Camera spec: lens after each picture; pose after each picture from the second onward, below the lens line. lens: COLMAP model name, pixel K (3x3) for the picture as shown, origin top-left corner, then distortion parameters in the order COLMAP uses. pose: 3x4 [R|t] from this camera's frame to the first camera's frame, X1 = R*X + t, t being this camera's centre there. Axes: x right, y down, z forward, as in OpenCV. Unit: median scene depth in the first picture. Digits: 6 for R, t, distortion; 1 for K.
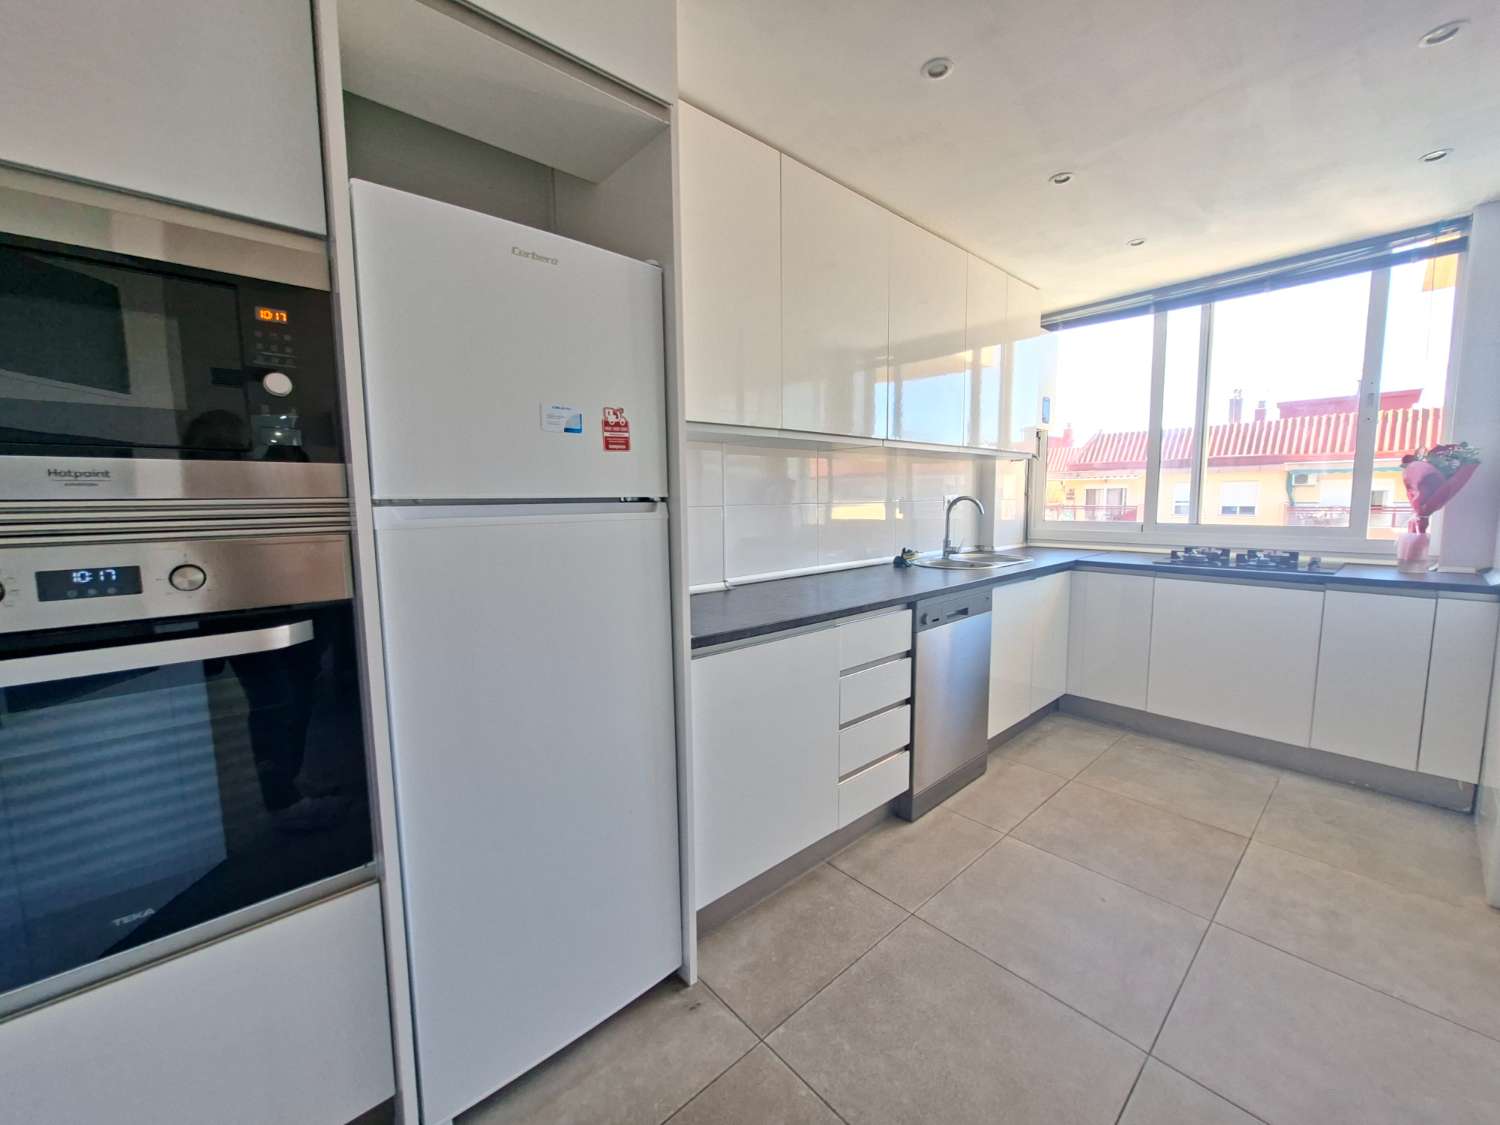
lens RADIAL K [[598.1, 0, 755.6], [0, 598.1, 558.0], [0, 0, 1]] dist [-0.001863, 0.000379]
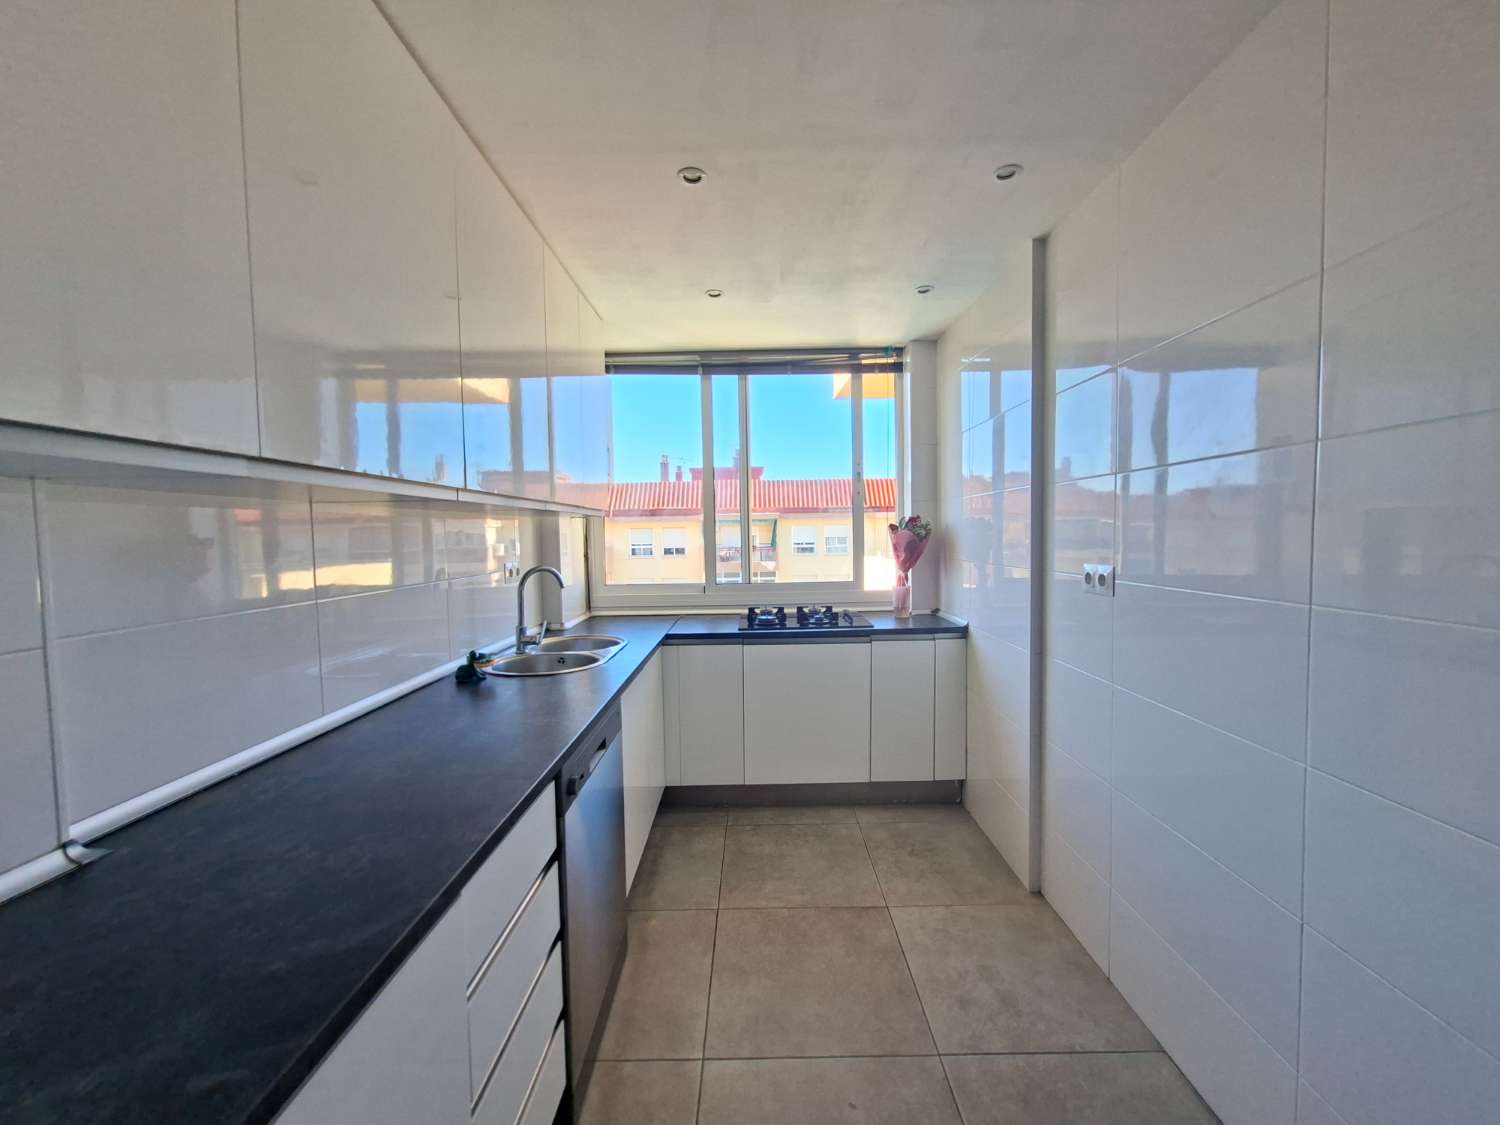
lens RADIAL K [[599.0, 0, 764.3], [0, 599.0, 565.9], [0, 0, 1]] dist [-0.000213, -0.000041]
pose [[0.664190, -0.040058, 0.746490, -0.029763], [0.084146, 0.996223, -0.021410, -0.080410], [-0.742813, 0.077034, 0.665052, 0.368910]]
